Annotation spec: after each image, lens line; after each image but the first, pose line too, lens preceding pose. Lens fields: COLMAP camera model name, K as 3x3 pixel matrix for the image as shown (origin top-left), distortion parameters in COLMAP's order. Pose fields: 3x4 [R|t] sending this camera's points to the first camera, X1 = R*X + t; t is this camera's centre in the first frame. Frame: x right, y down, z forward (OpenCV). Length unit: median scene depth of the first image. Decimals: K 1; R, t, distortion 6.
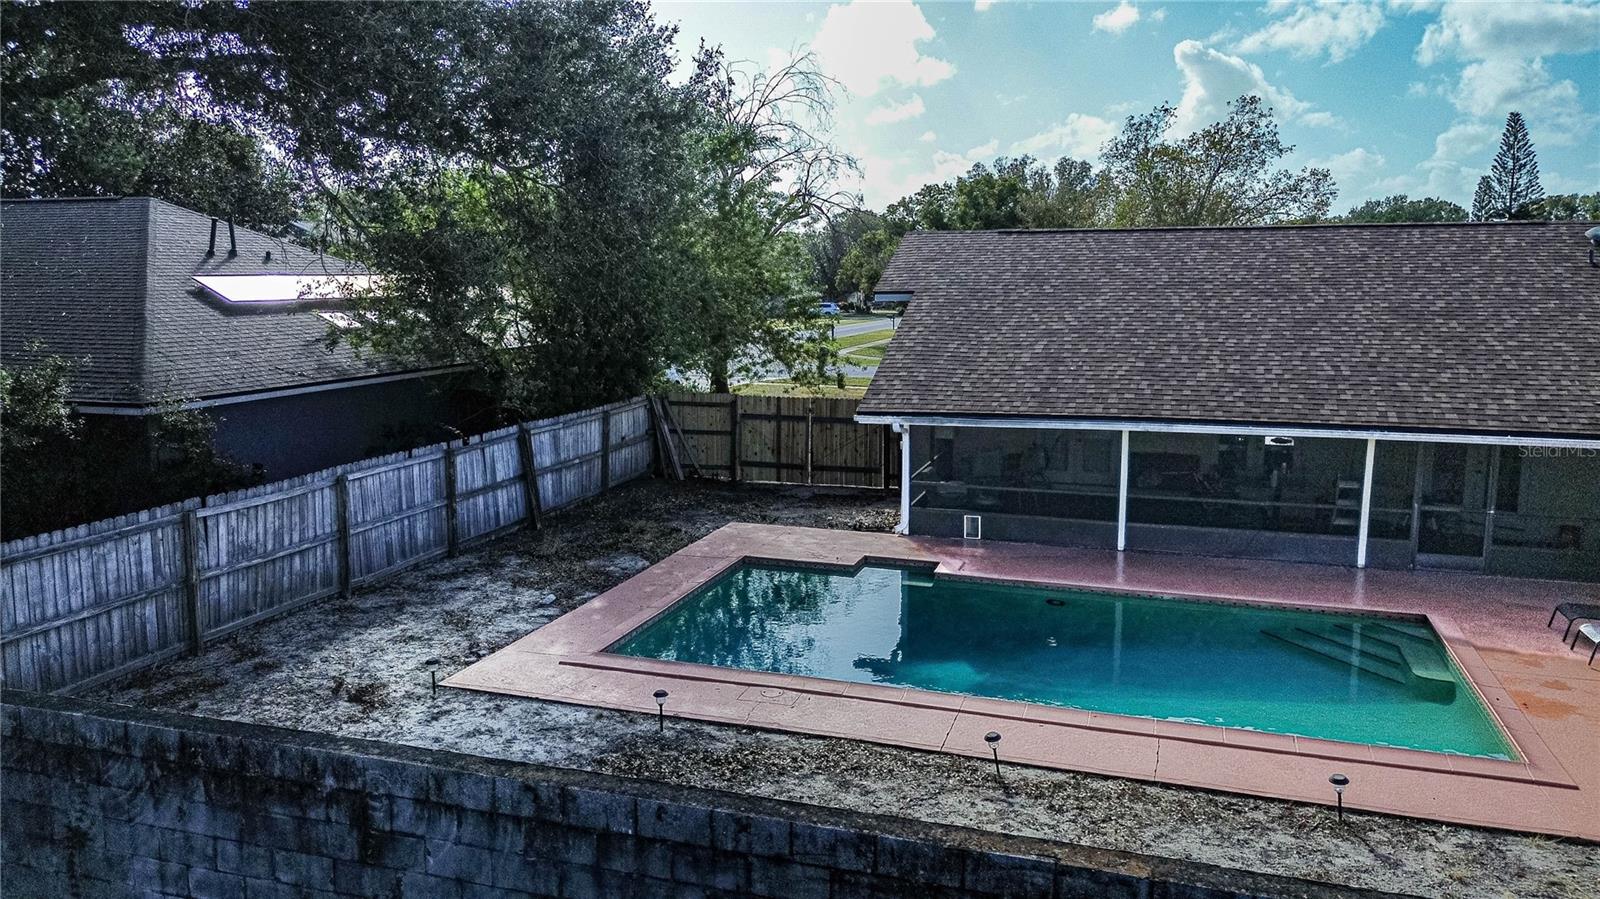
lens RADIAL K [[1128.9, 0, 805.0], [0, 1128.9, 443.6], [0, 0, 1]] dist [0.067742, -0.064526]
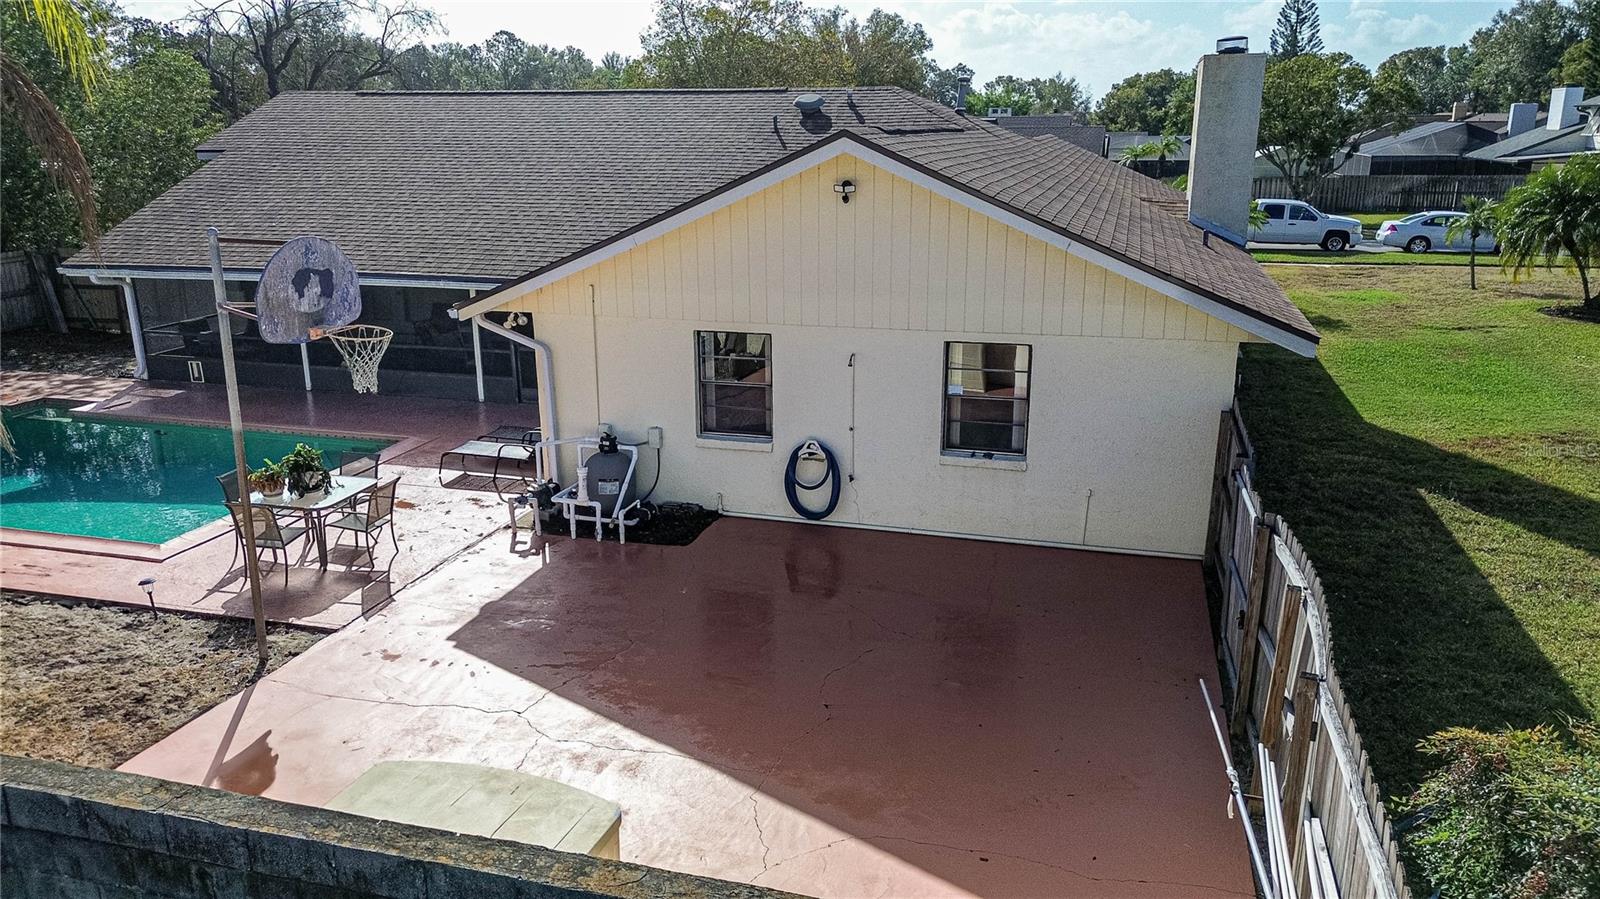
lens RADIAL K [[1128.9, 0, 805.0], [0, 1128.9, 443.6], [0, 0, 1]] dist [0.067742, -0.064526]
pose [[0.999176, -0.012395, 0.038640, 0.857790], [0.007629, 0.992607, 0.121137, 0.016127], [-0.039856, -0.120742, 0.991883, -0.169005]]
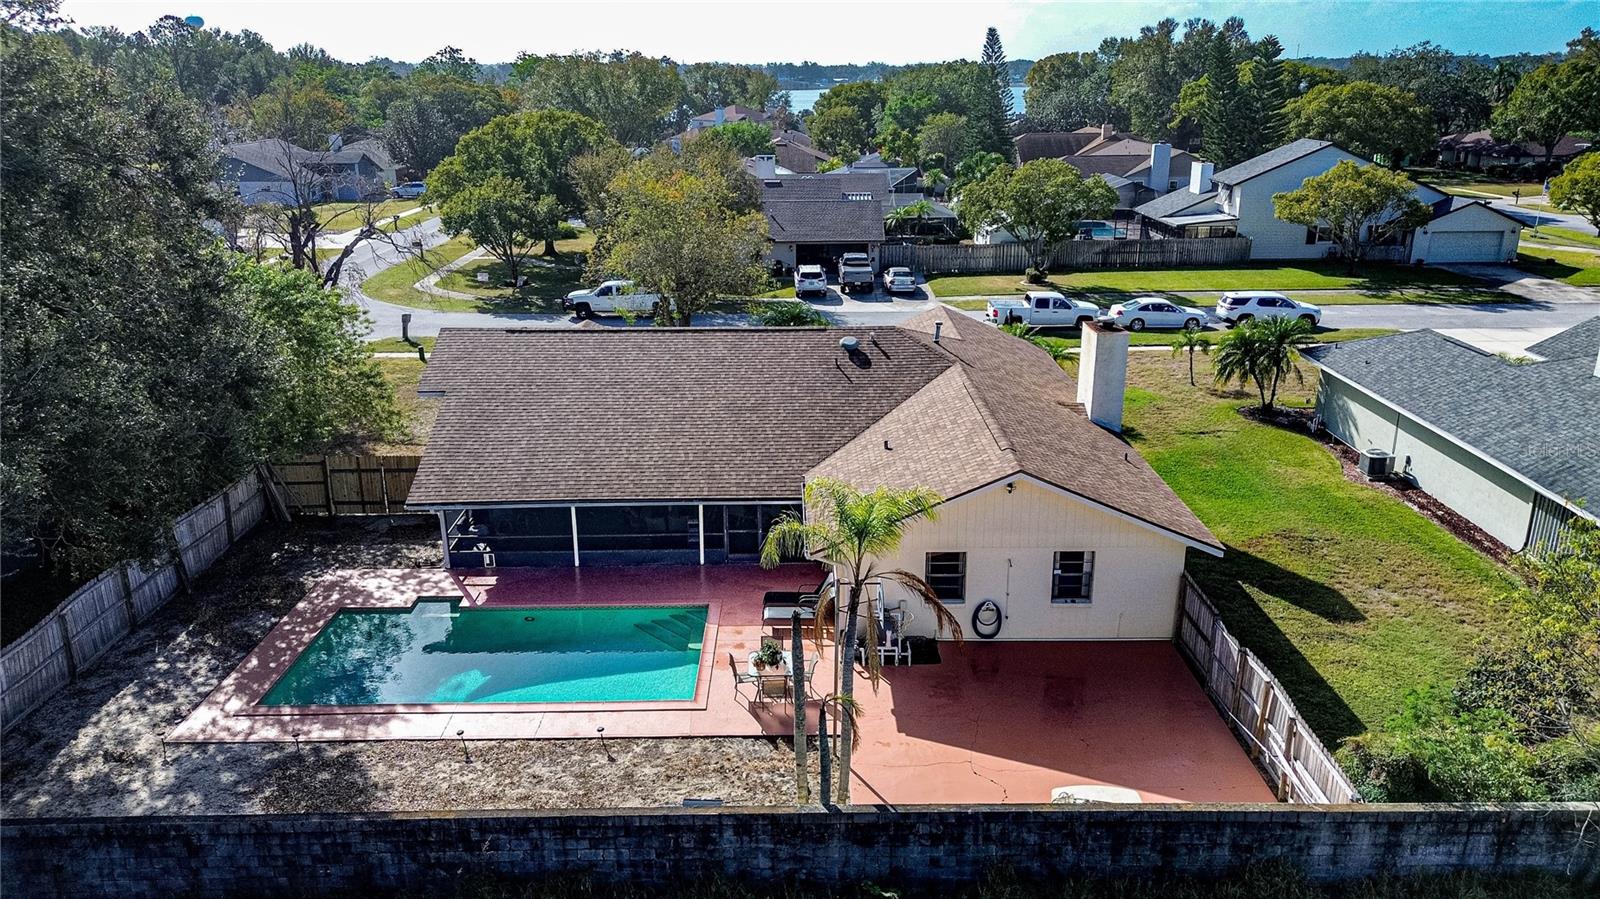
lens RADIAL K [[1128.9, 0, 805.0], [0, 1128.9, 443.6], [0, 0, 1]] dist [0.067742, -0.064526]
pose [[0.947753, -0.101585, 0.302399, 0.124660], [0.050931, 0.983968, 0.170920, -0.434303], [-0.314913, -0.146589, 0.937732, -0.825774]]
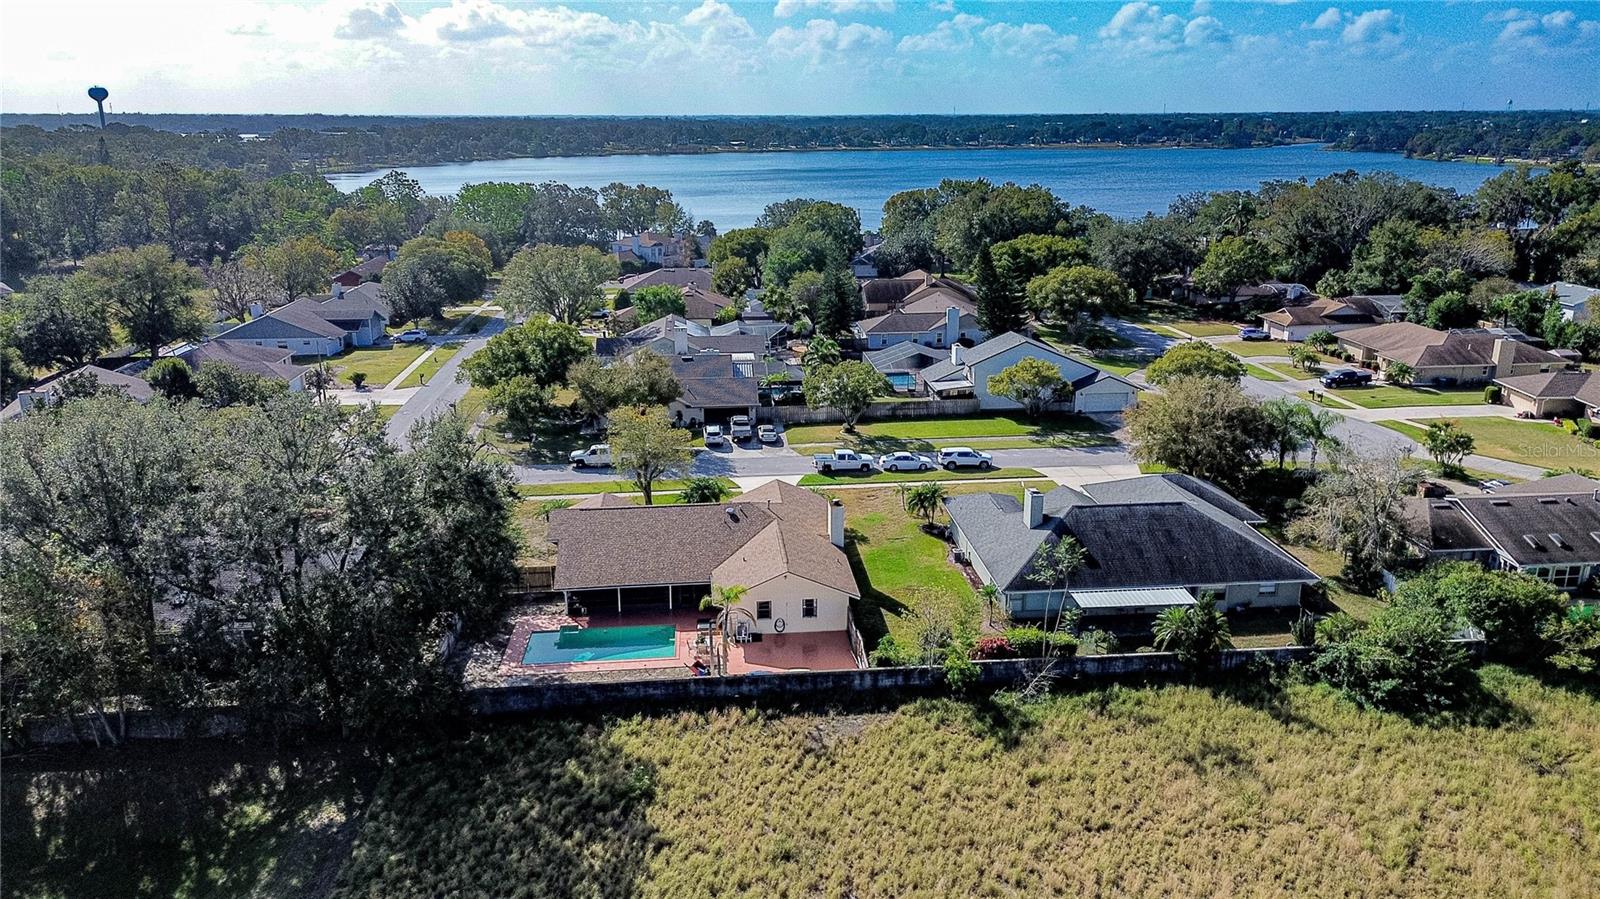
lens RADIAL K [[1128.9, 0, 805.0], [0, 1128.9, 443.6], [0, 0, 1]] dist [0.067742, -0.064526]
pose [[0.917034, -0.112452, 0.382626, -0.758531], [0.062916, 0.988202, 0.139639, -1.280310], [-0.393815, -0.103980, 0.913290, -3.662707]]
